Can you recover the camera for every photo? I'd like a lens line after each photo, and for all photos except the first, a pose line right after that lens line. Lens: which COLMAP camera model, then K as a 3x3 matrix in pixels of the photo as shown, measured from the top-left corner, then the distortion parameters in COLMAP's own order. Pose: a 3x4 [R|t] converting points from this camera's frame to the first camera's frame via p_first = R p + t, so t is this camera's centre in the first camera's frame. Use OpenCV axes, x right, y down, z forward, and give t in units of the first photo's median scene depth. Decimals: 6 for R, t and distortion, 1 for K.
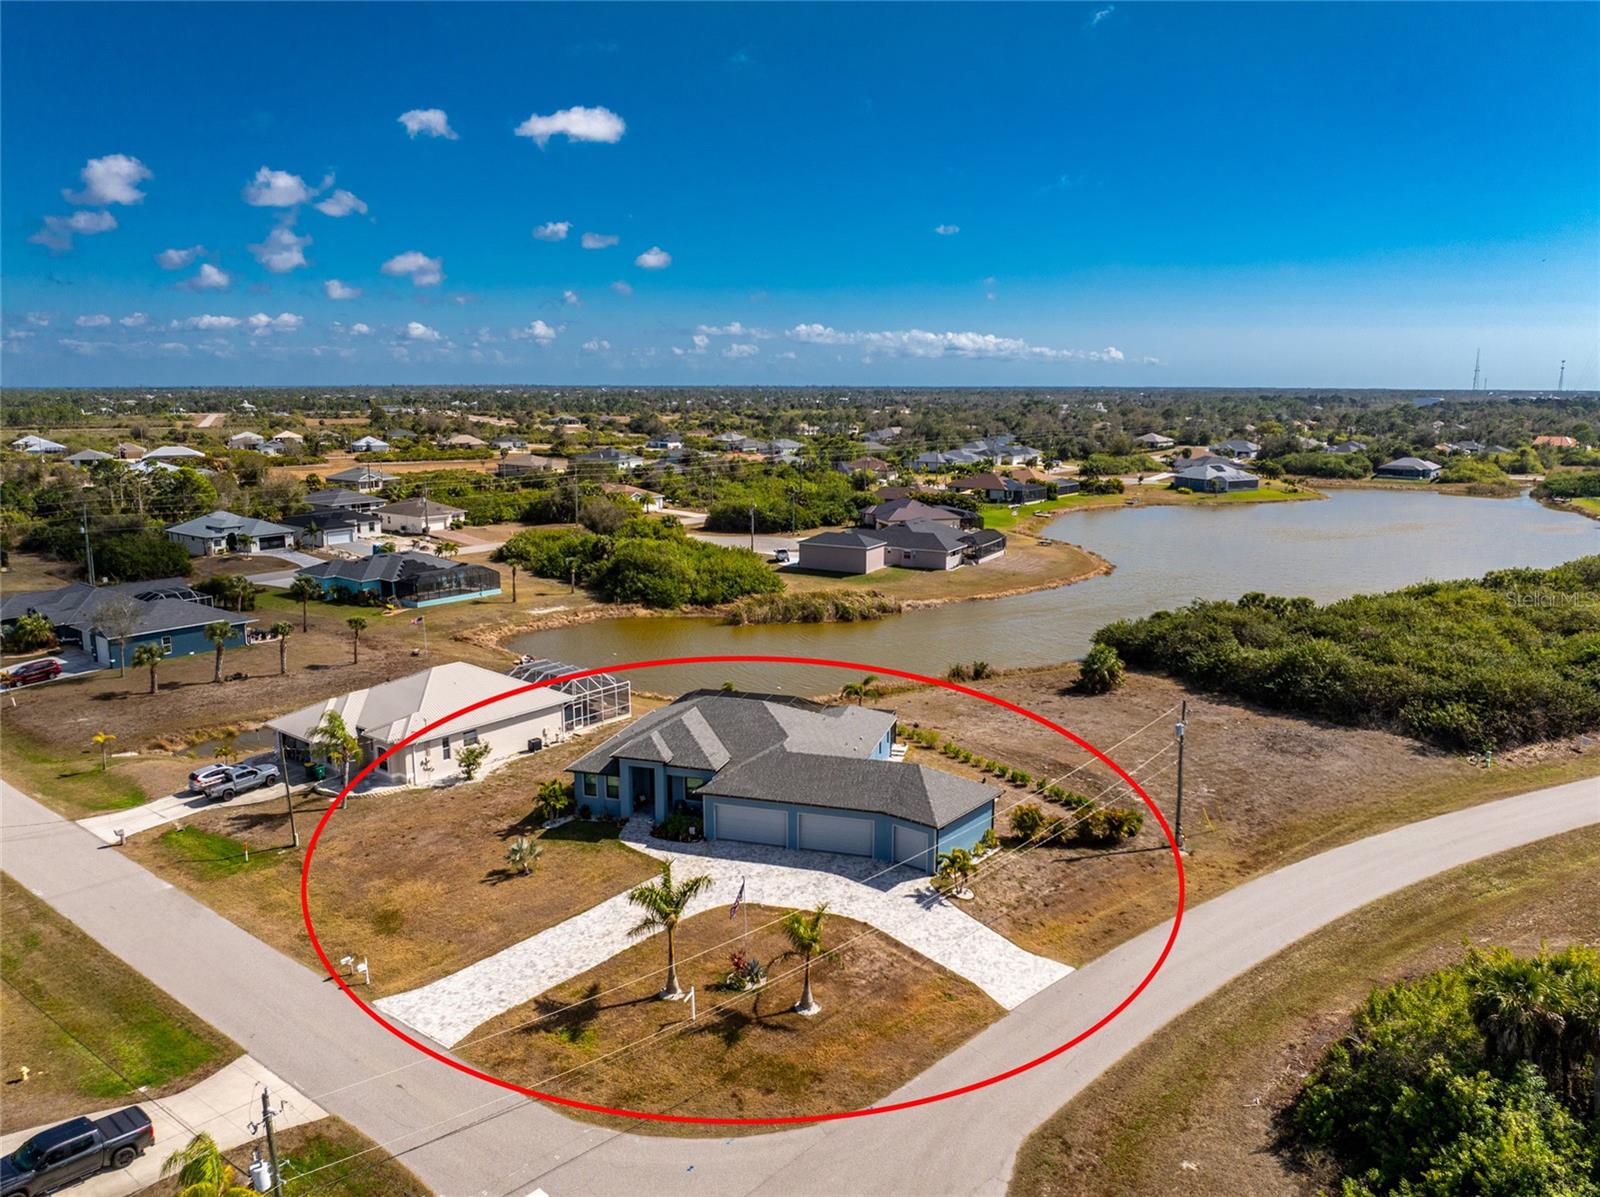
lens RADIAL K [[1141.3, 0, 794.3], [0, 1141.3, 583.6], [0, 0, 1]] dist [-0.035458, 0.000138]
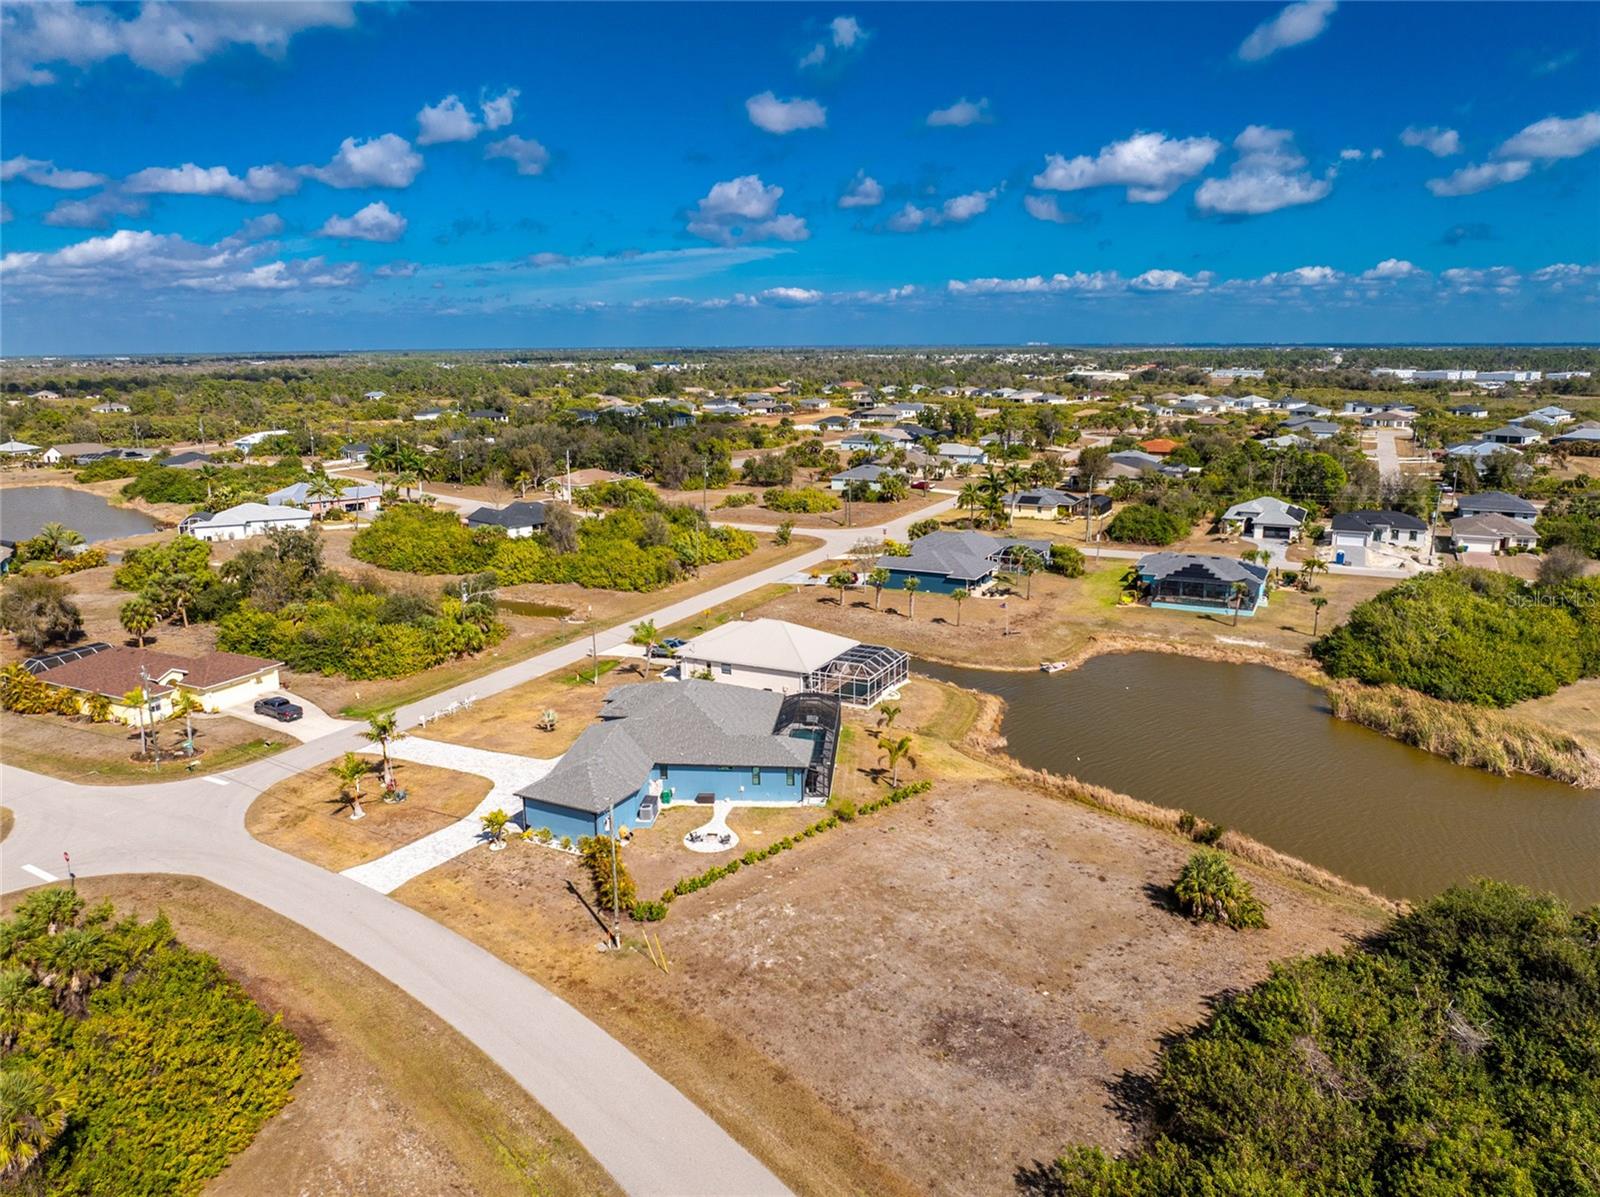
lens RADIAL K [[1141.3, 0, 786.9], [0, 1141.3, 549.8], [0, 0, 1]] dist [-0.035458, 0.000138]
pose [[0.191335, 0.172211, -0.966299, 0.725246], [-0.158324, 0.977011, 0.142770, -0.150503], [0.968671, 0.125672, 0.214201, 0.520430]]
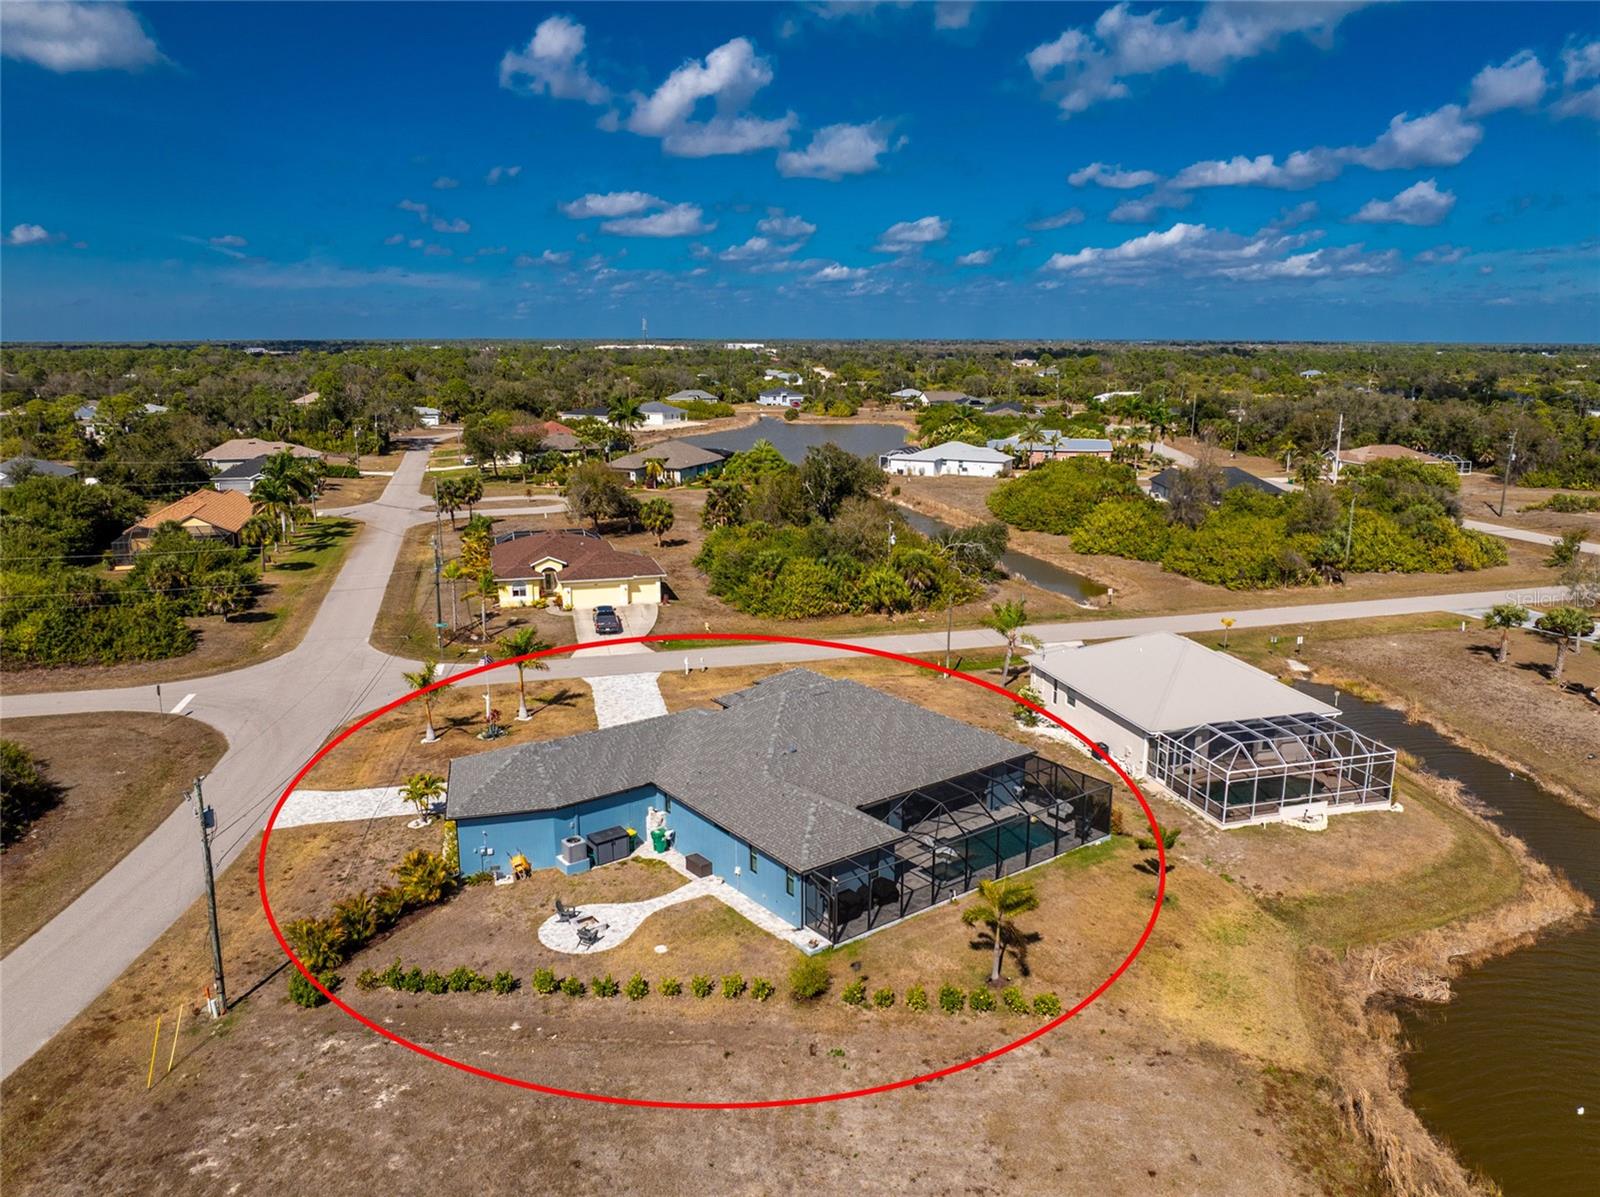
lens RADIAL K [[1141.3, 0, 792.4], [0, 1141.3, 576.6], [0, 0, 1]] dist [-0.035458, 0.000138]
pose [[-0.593987, 0.164031, -0.787574, 0.345540], [-0.138947, 0.943361, 0.301270, -0.123899], [0.792384, 0.288382, -0.537553, 0.874309]]
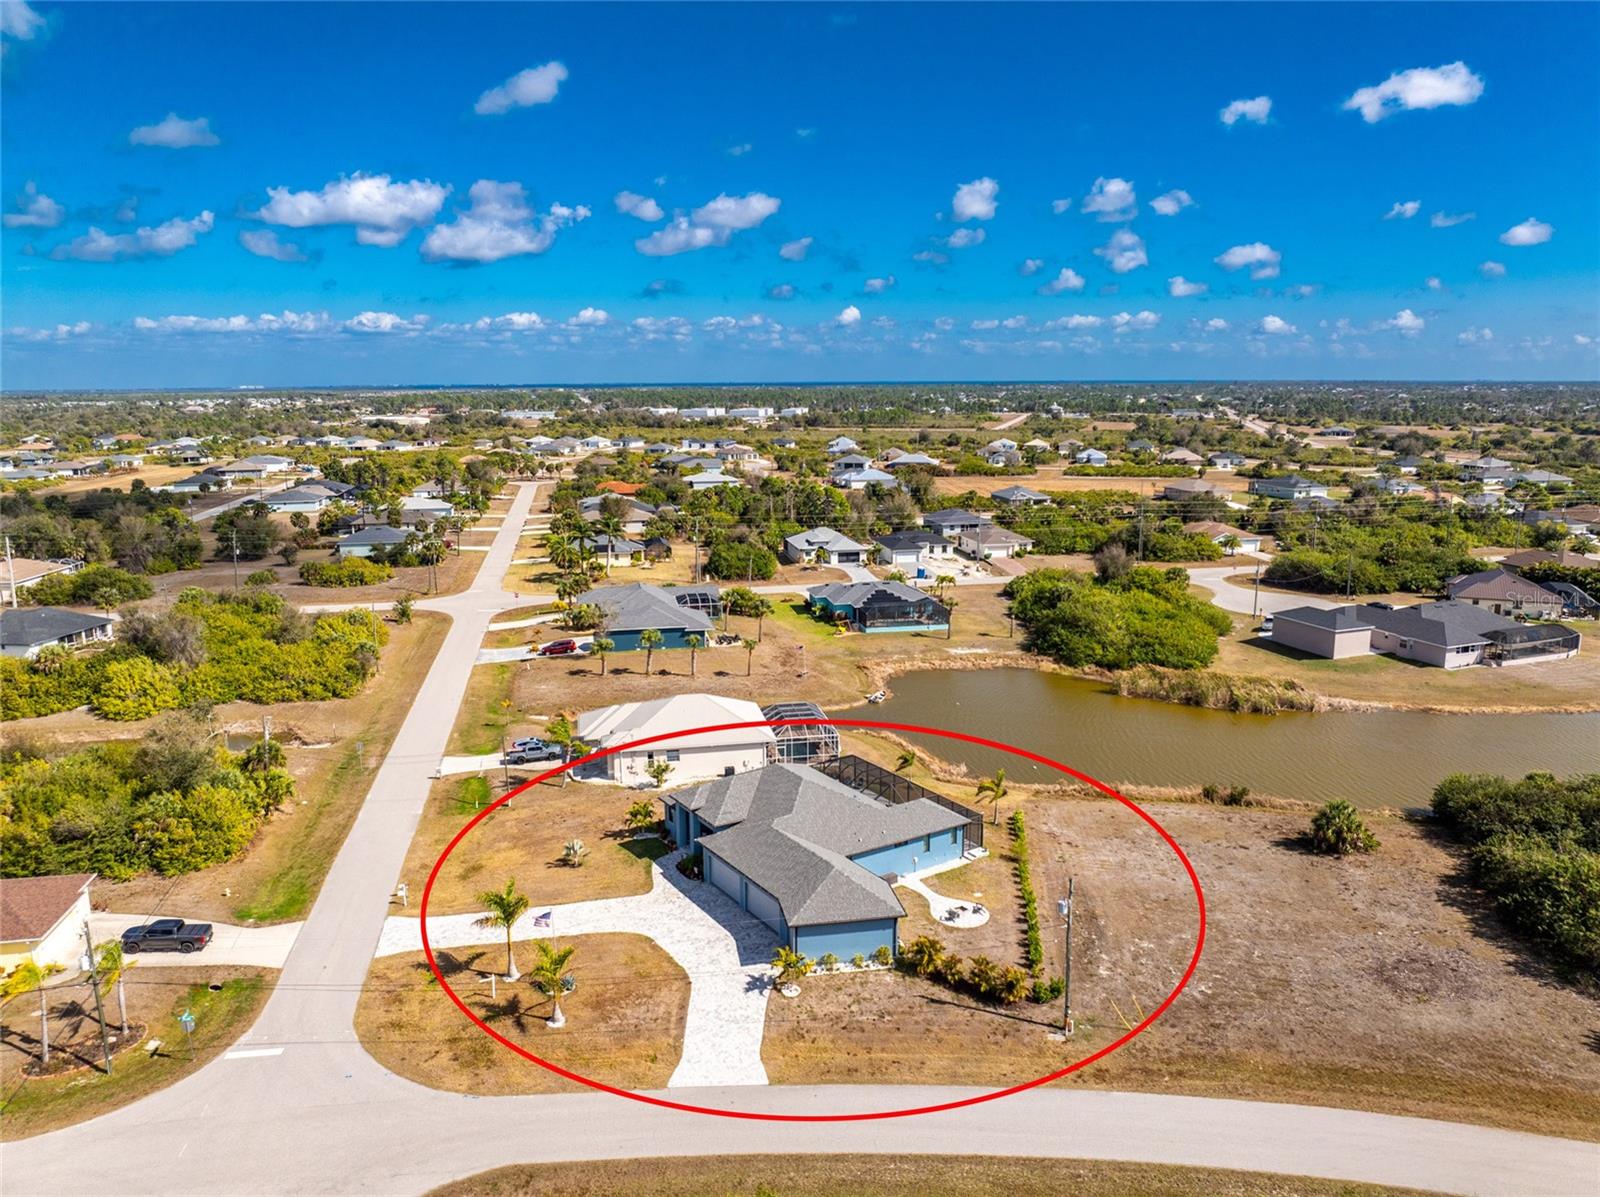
lens RADIAL K [[1141.3, 0, 791.9], [0, 1141.3, 572.4], [0, 0, 1]] dist [-0.035458, 0.000138]
pose [[0.754875, 0.103930, -0.647582, 0.426757], [-0.104891, 0.993787, 0.037222, -0.089200], [0.647426, 0.039827, 0.761087, 0.075584]]
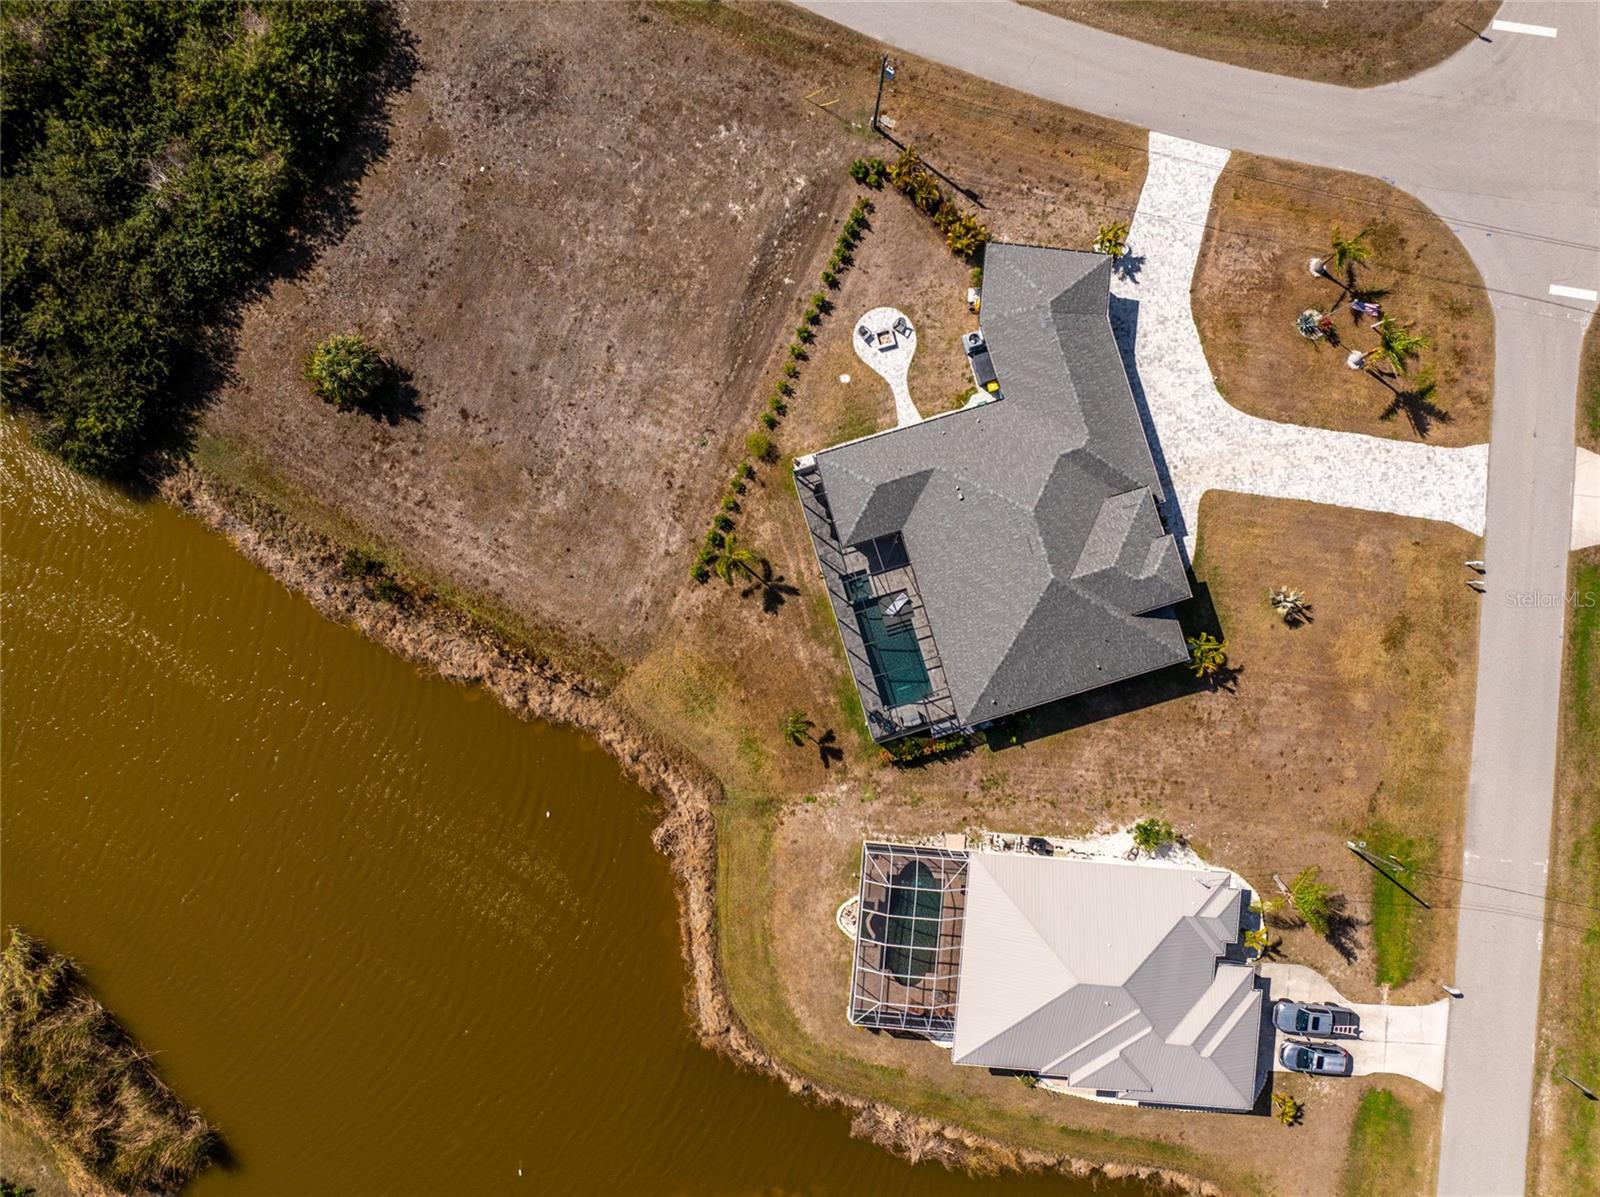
lens RADIAL K [[1141.3, 0, 802.3], [0, 1141.3, 592.9], [0, 0, 1]] dist [-0.035458, 0.000138]
pose [[-0.552876, -0.832909, 0.024327, -0.003013], [0.141332, -0.064963, 0.987828, -0.482070], [-0.821190, 0.549584, 0.153633, 0.658950]]
